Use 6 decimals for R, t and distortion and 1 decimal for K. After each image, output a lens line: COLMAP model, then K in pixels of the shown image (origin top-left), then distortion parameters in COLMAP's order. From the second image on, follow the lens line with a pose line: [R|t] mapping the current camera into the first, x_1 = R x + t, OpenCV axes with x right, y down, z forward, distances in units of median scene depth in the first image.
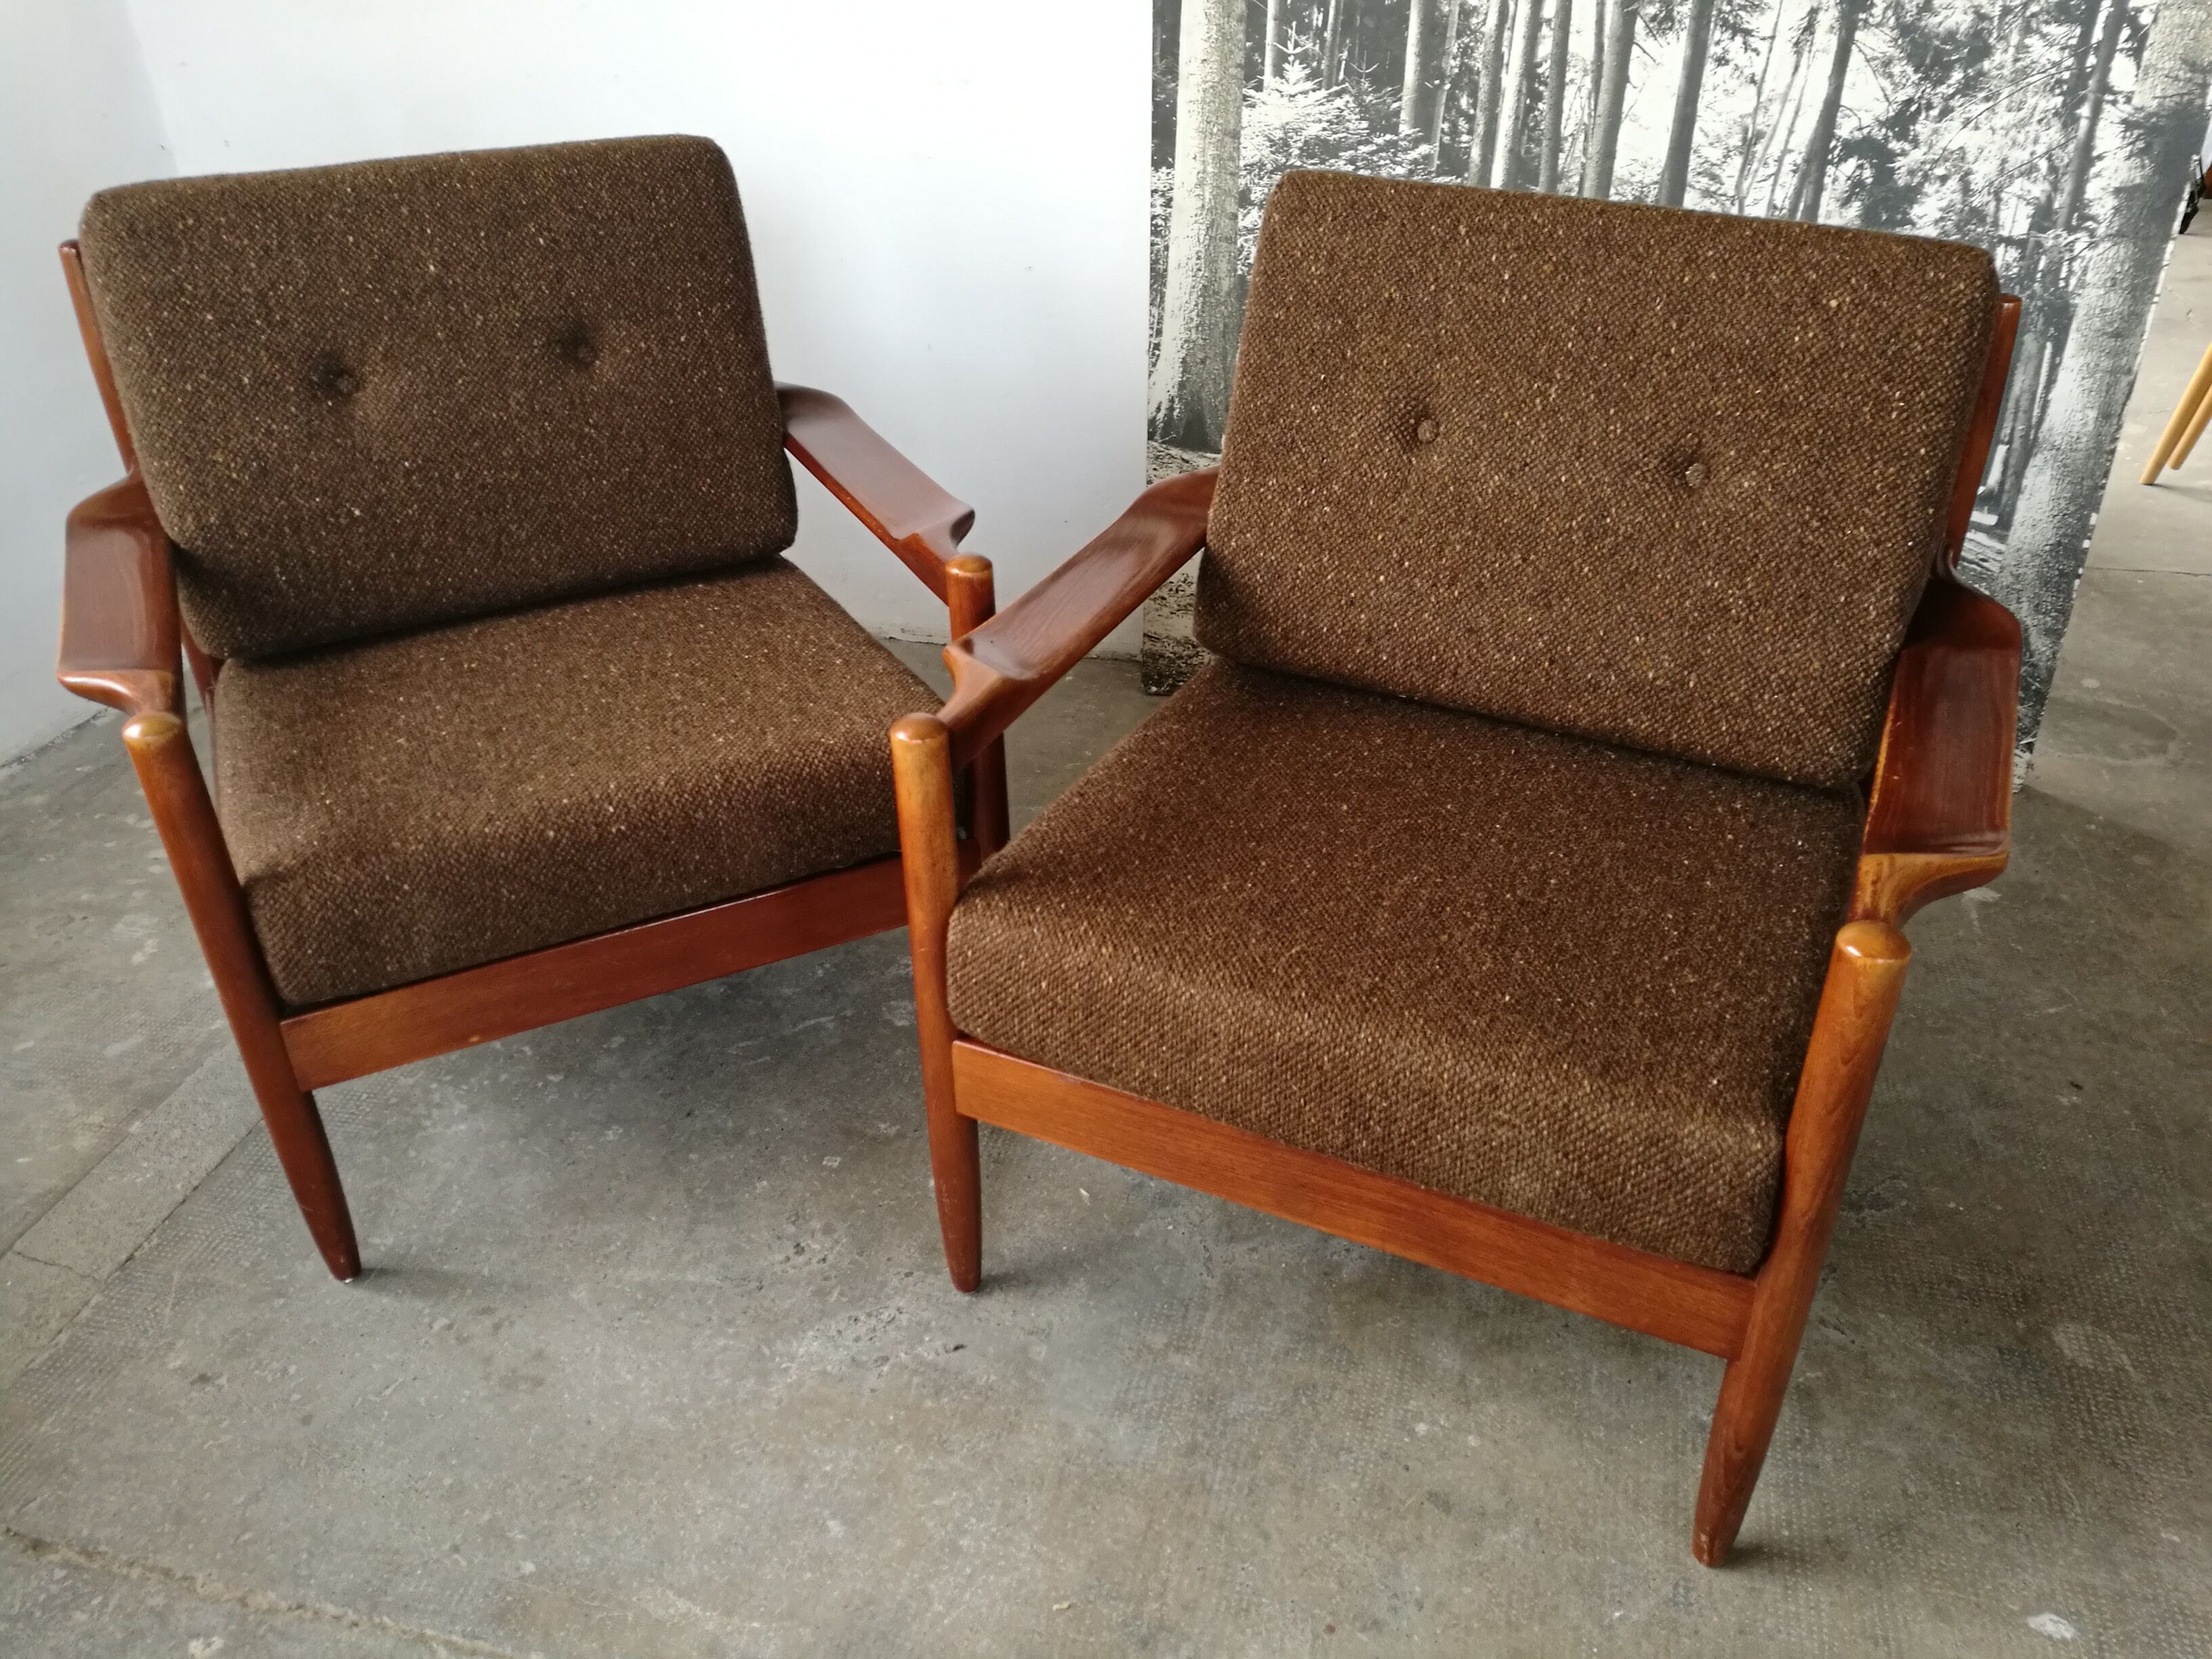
lens RADIAL K [[1751.2, 0, 1102.4], [0, 1751.2, 847.9], [0, 0, 1]] dist [-0.032985, 0.055182]
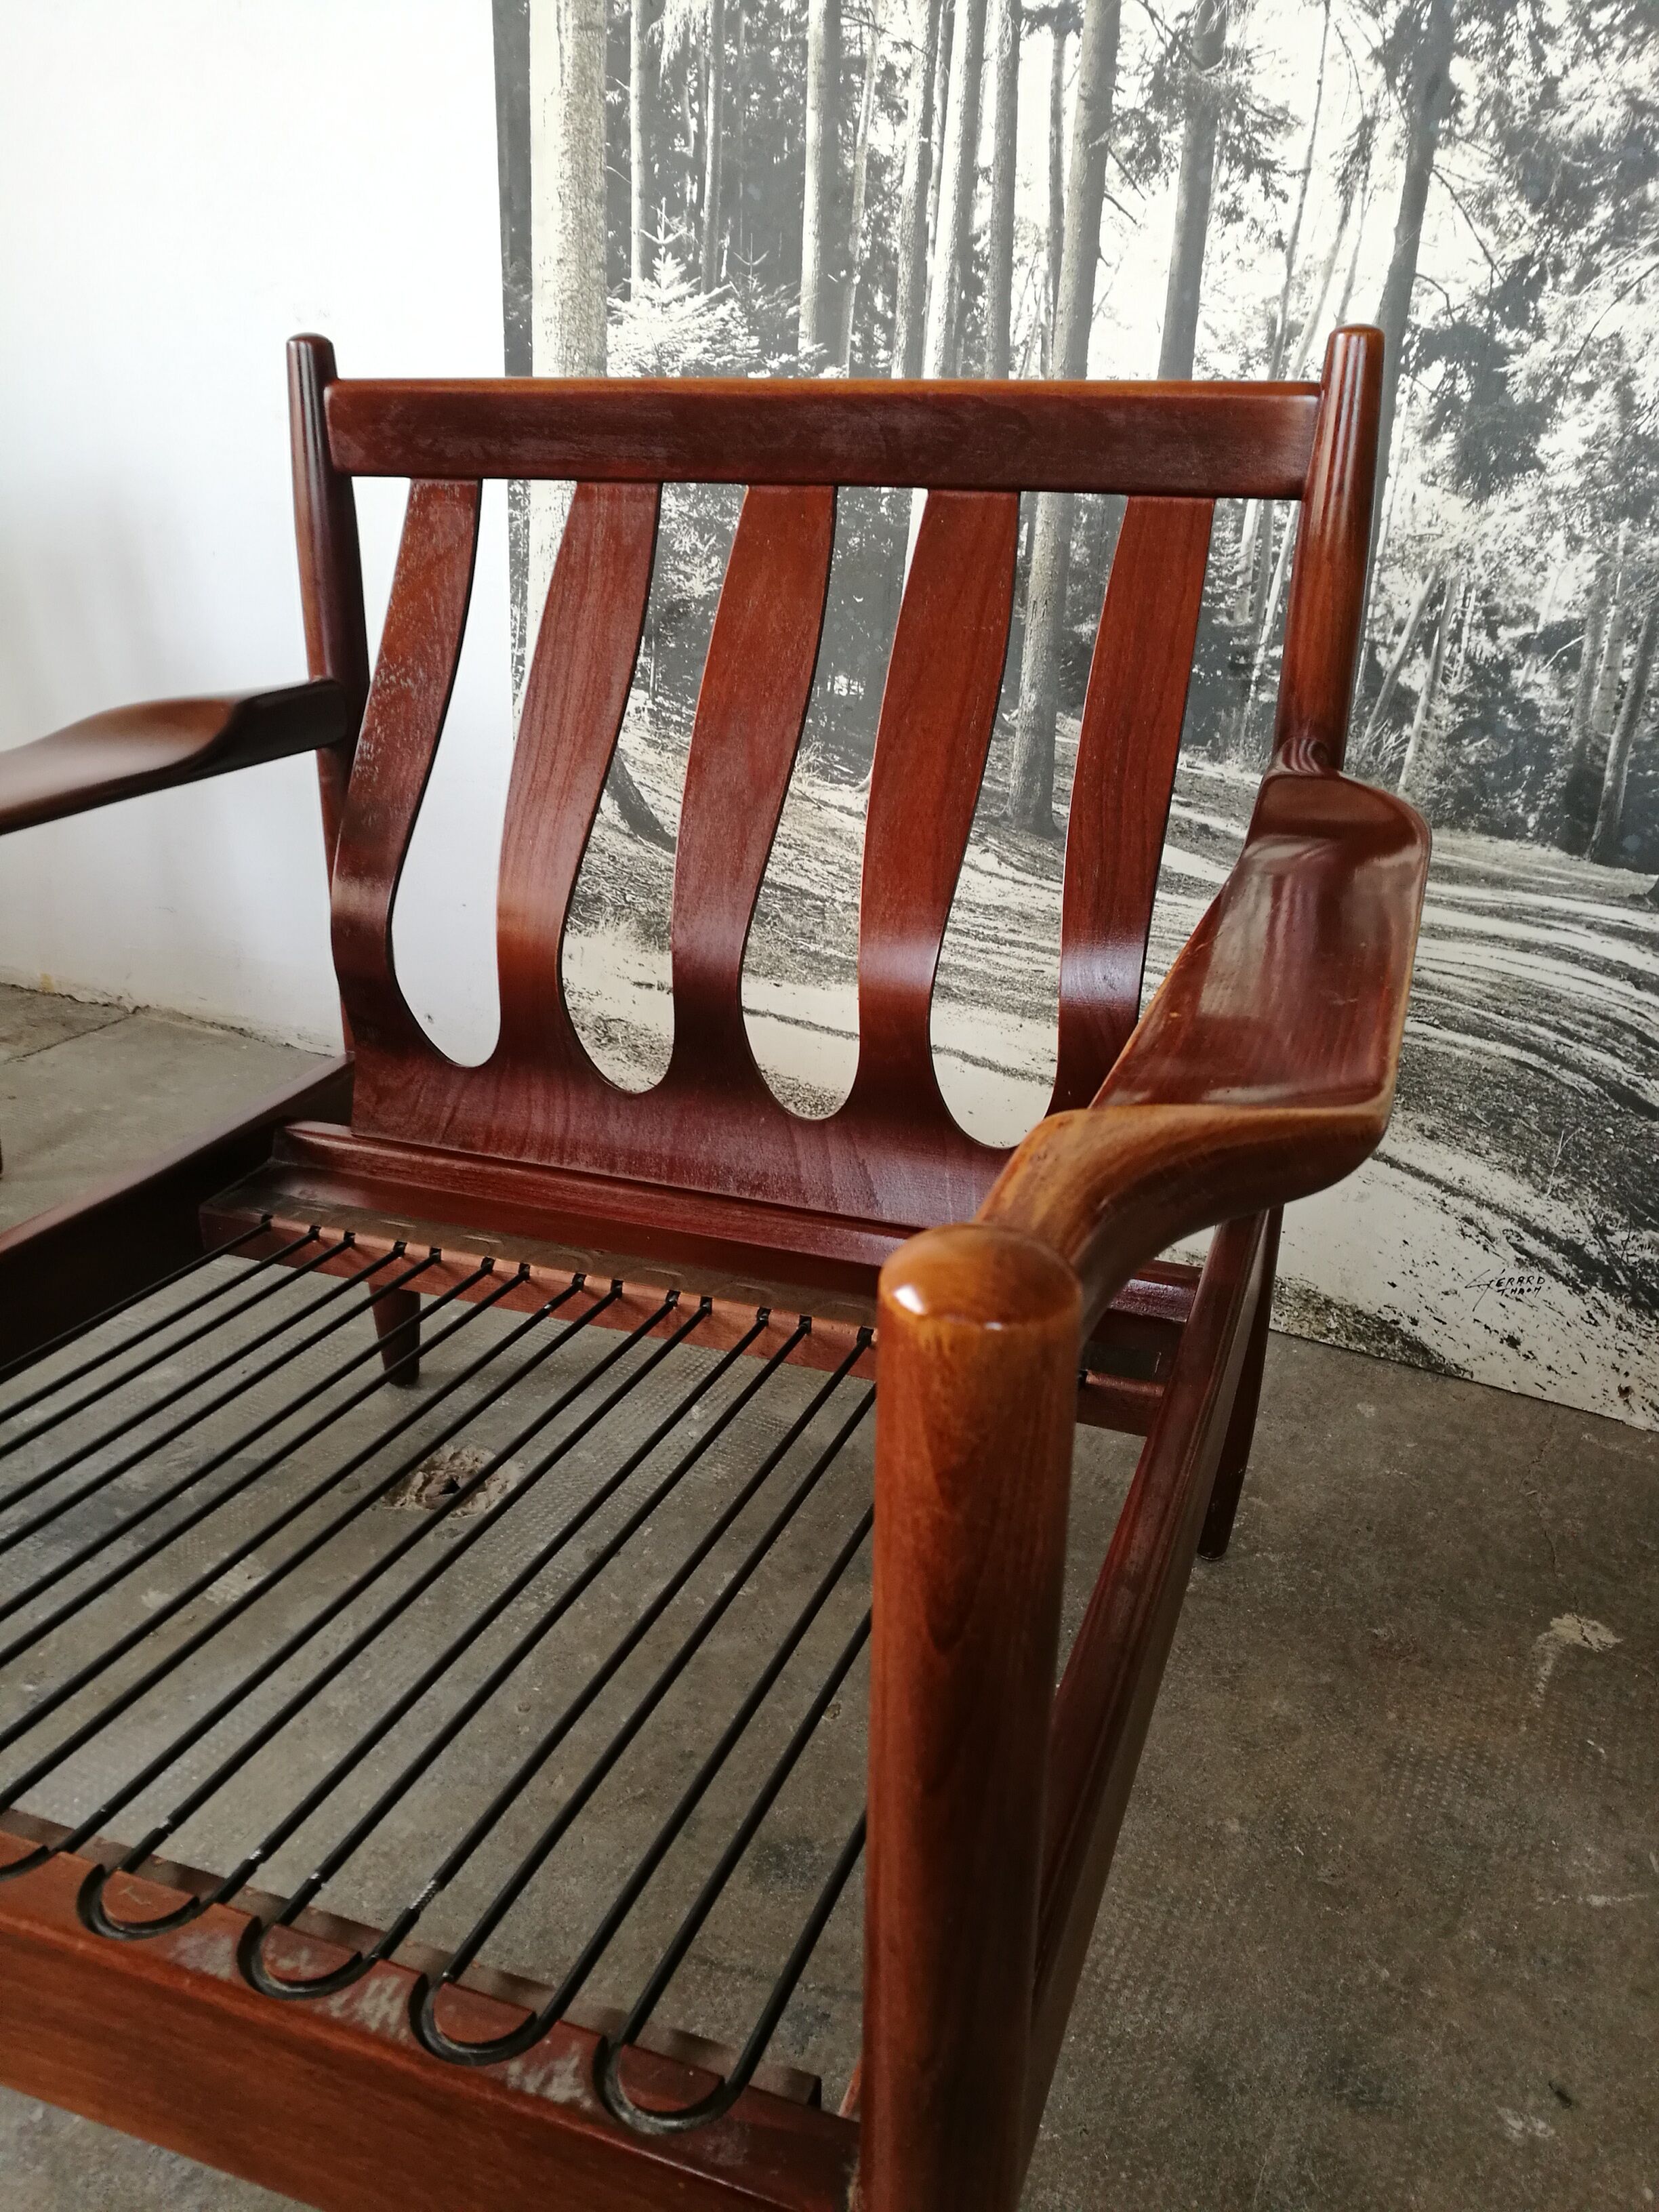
lens RADIAL K [[1751.2, 0, 823.1], [0, 1751.2, 1122.2], [0, 0, 1]] dist [-0.032985, 0.055182]
pose [[0.966946, 0.112144, -0.228995, 0.448030], [-0.148269, 0.977937, -0.147159, -0.015340], [0.207440, 0.176248, 0.962240, 0.475061]]
